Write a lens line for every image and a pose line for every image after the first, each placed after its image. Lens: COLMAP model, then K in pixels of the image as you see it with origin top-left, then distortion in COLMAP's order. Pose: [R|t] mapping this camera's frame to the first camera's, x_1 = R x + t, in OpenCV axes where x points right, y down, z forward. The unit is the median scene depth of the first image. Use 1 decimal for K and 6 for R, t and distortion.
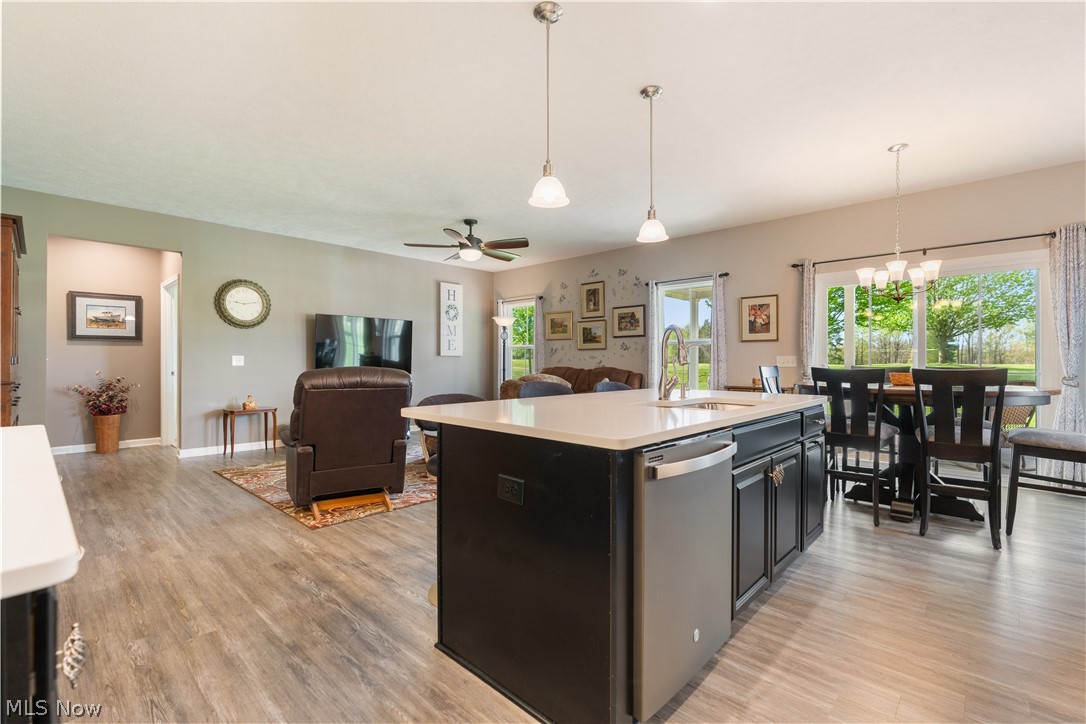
lens RADIAL K [[487.6, 0, 543.5], [0, 487.6, 362.7], [0, 0, 1]] dist [-0.002404, 0.001505]
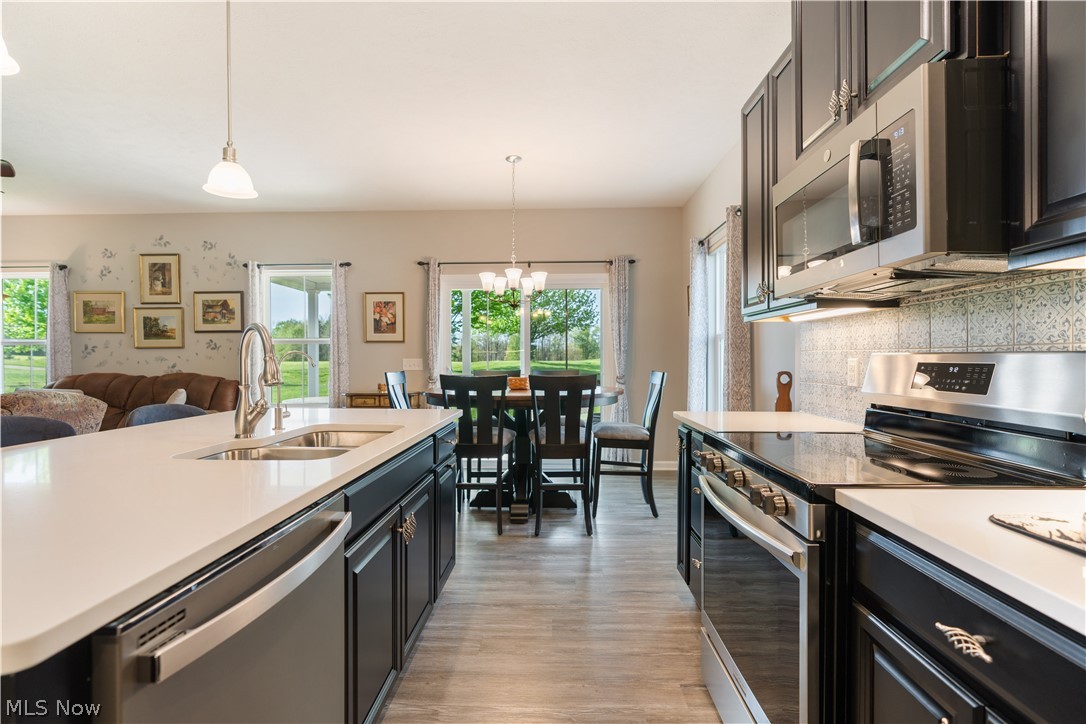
lens RADIAL K [[506.3, 0, 544.7], [0, 506.3, 359.0], [0, 0, 1]] dist [-0.005274, 0.001965]
pose [[0.750567, -0.002346, 0.660790, 0.045531], [0.003783, 0.999993, -0.000746, -0.011323], [-0.660784, 0.003059, 0.750570, 0.101590]]
